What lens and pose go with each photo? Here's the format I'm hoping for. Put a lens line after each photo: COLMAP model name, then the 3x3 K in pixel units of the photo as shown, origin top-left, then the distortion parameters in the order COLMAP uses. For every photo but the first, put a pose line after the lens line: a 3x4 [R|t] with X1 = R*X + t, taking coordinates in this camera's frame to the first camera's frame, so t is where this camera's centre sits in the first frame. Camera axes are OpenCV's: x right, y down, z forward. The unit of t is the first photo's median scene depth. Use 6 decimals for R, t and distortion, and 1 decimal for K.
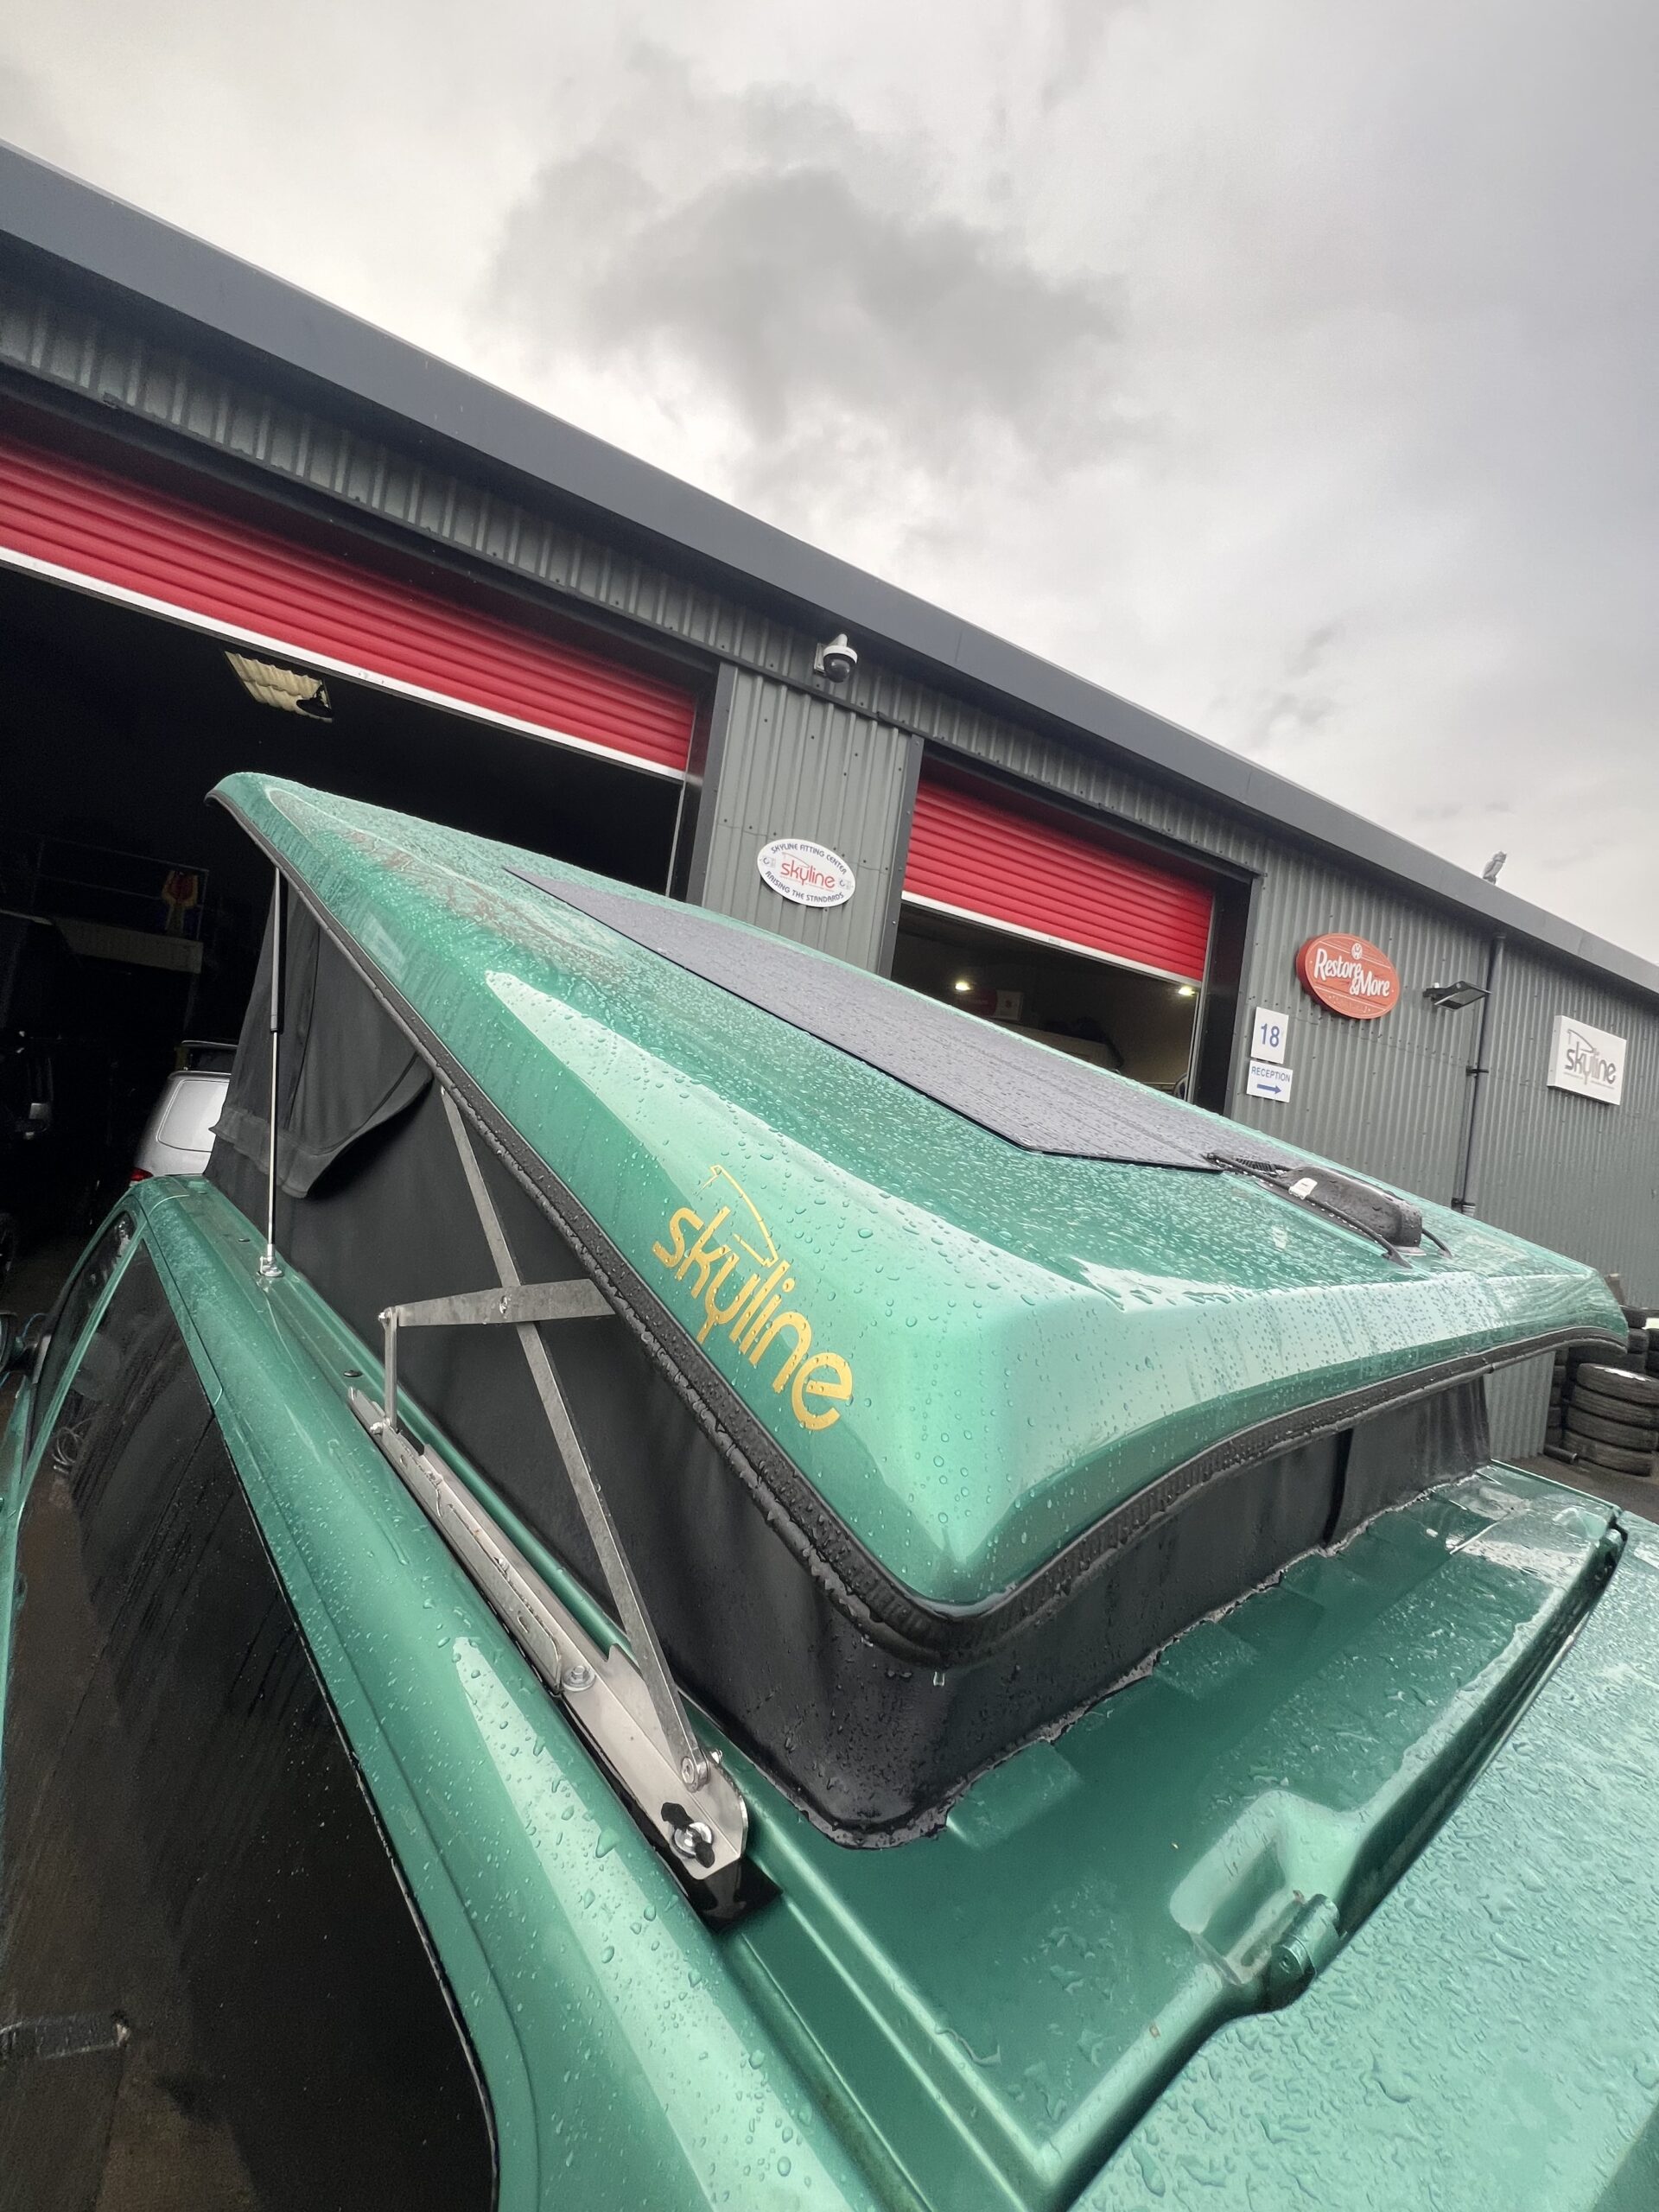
lens RADIAL K [[893.3, 0, 826.5], [0, 893.3, 1106.3], [0, 0, 1]] dist [0.002216, 0.000052]
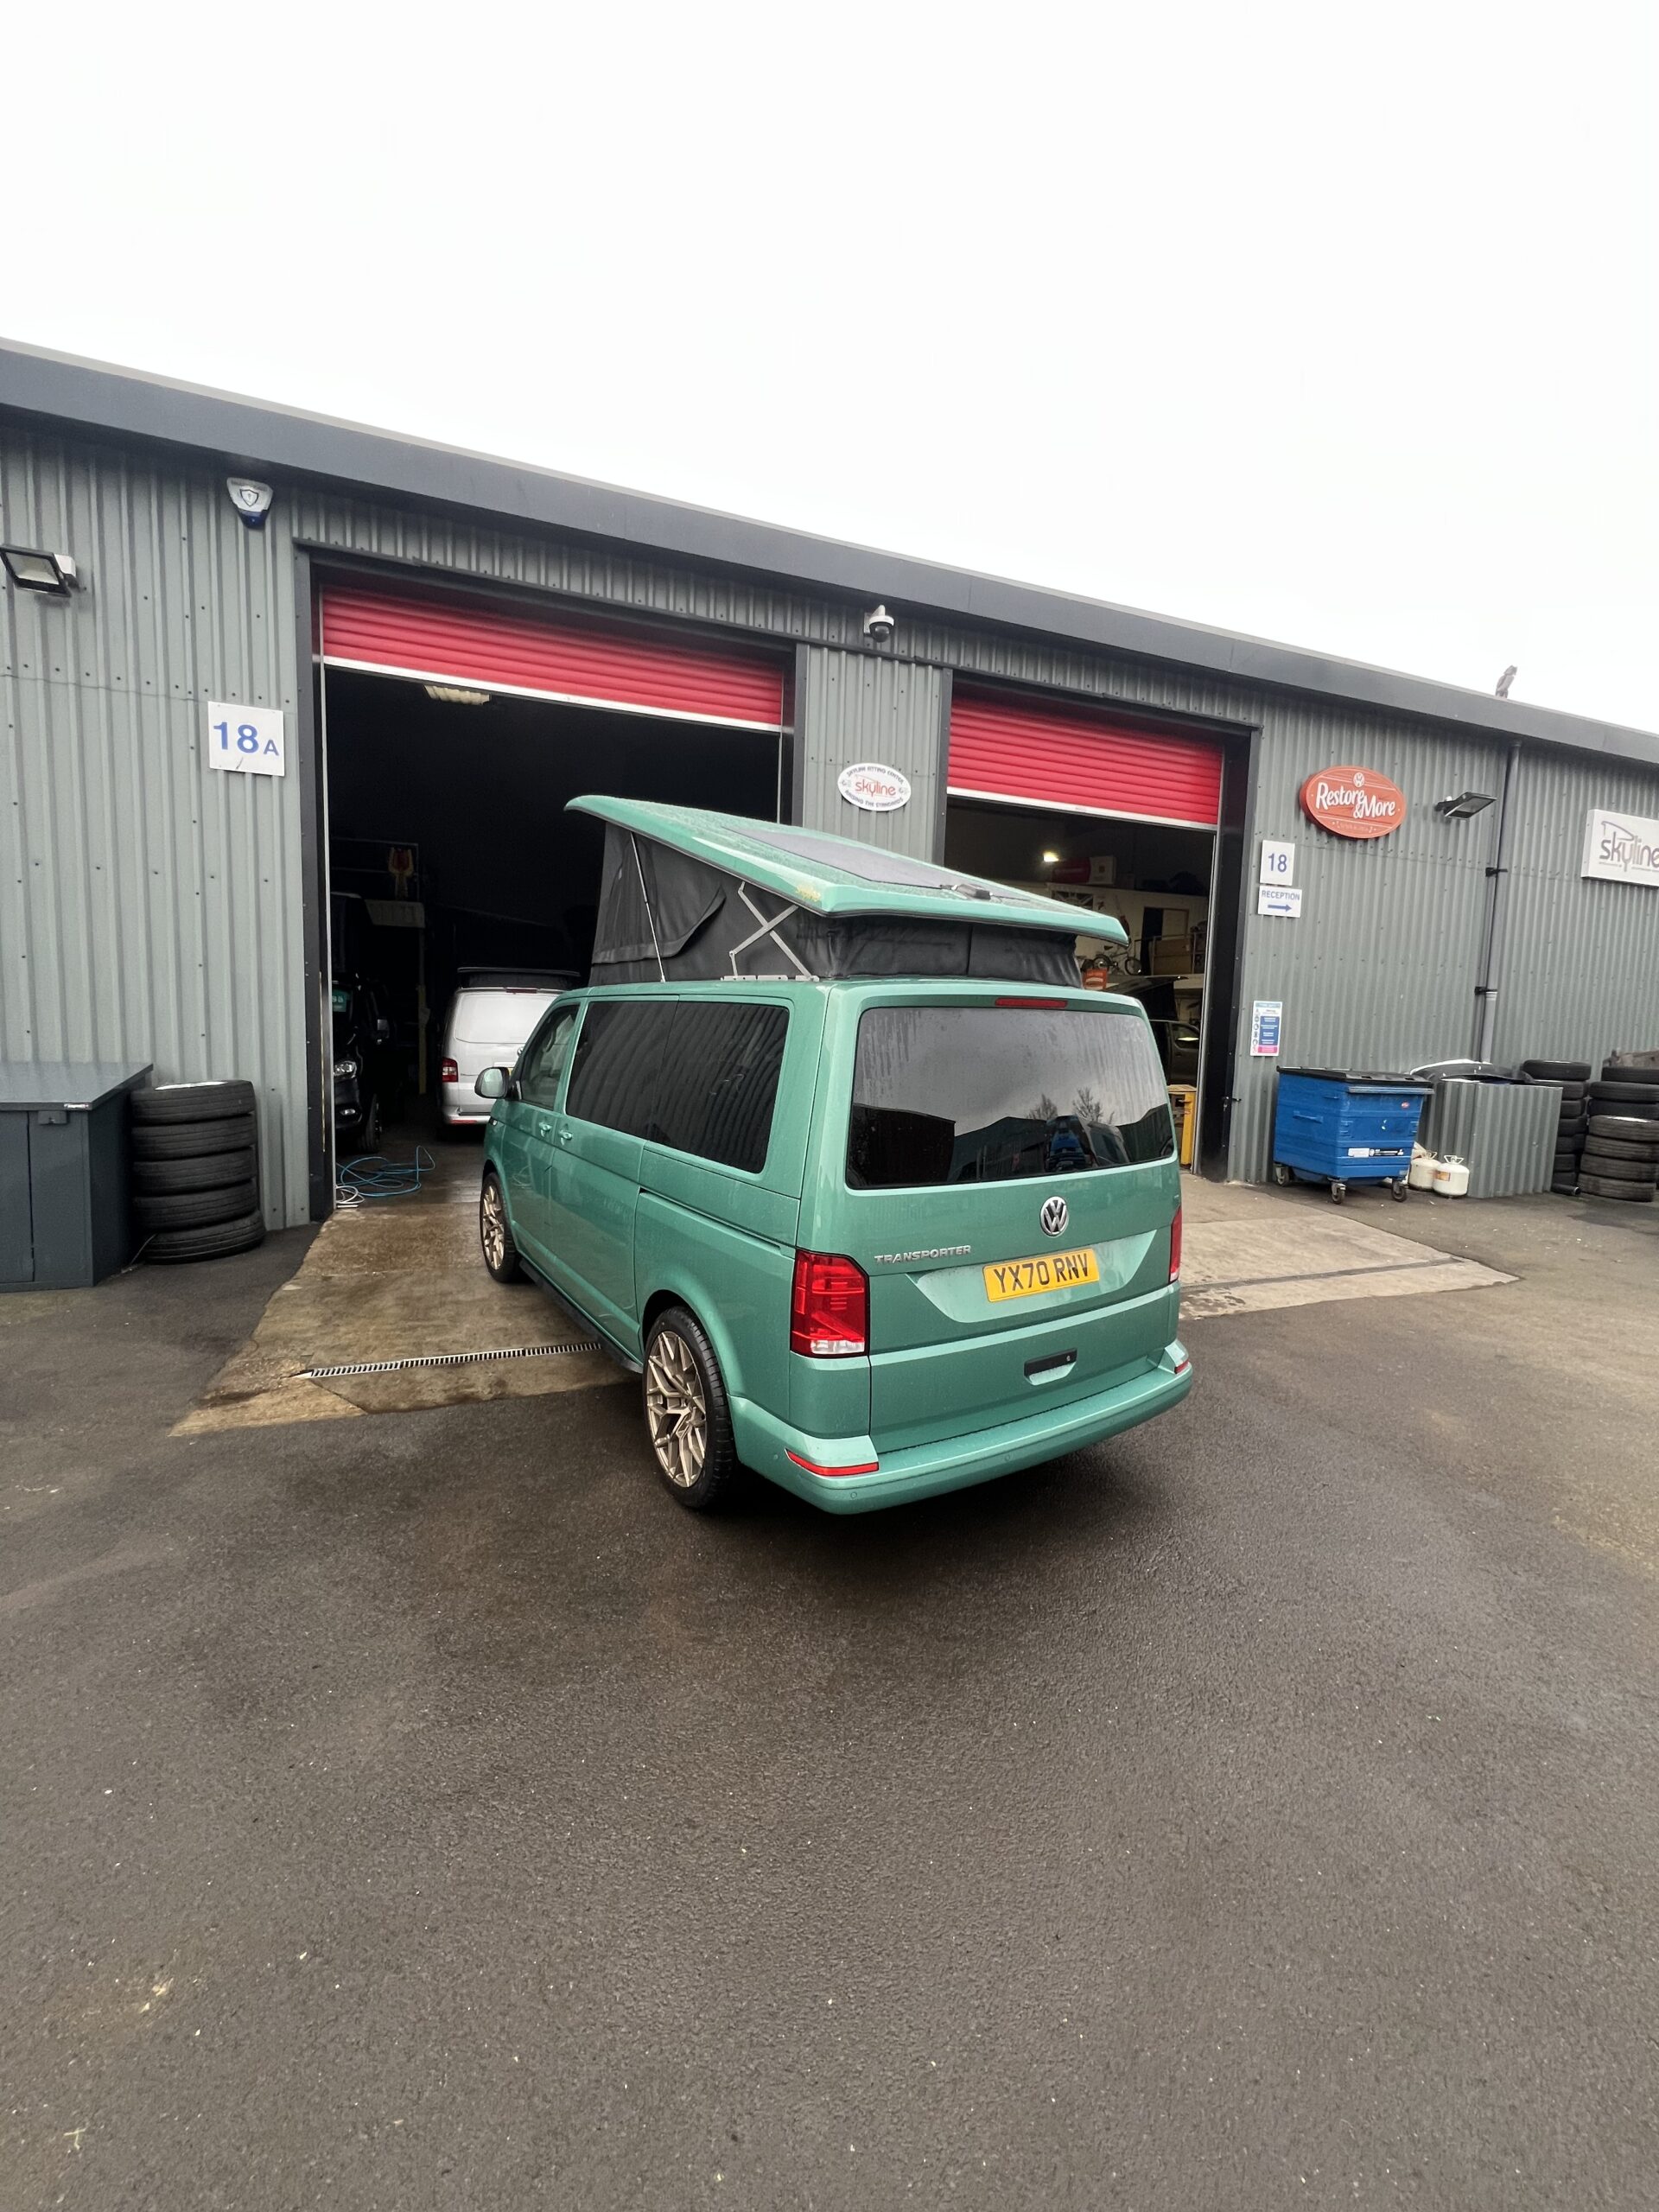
lens RADIAL K [[893.8, 0, 827.4], [0, 893.8, 1108.7], [0, 0, 1]] dist [0.001764, -0.000044]
pose [[0.984217, -0.092315, -0.150976, 0.051103], [0.108457, 0.988811, 0.102420, 0.060602], [0.139832, -0.117178, 0.983217, -0.317889]]
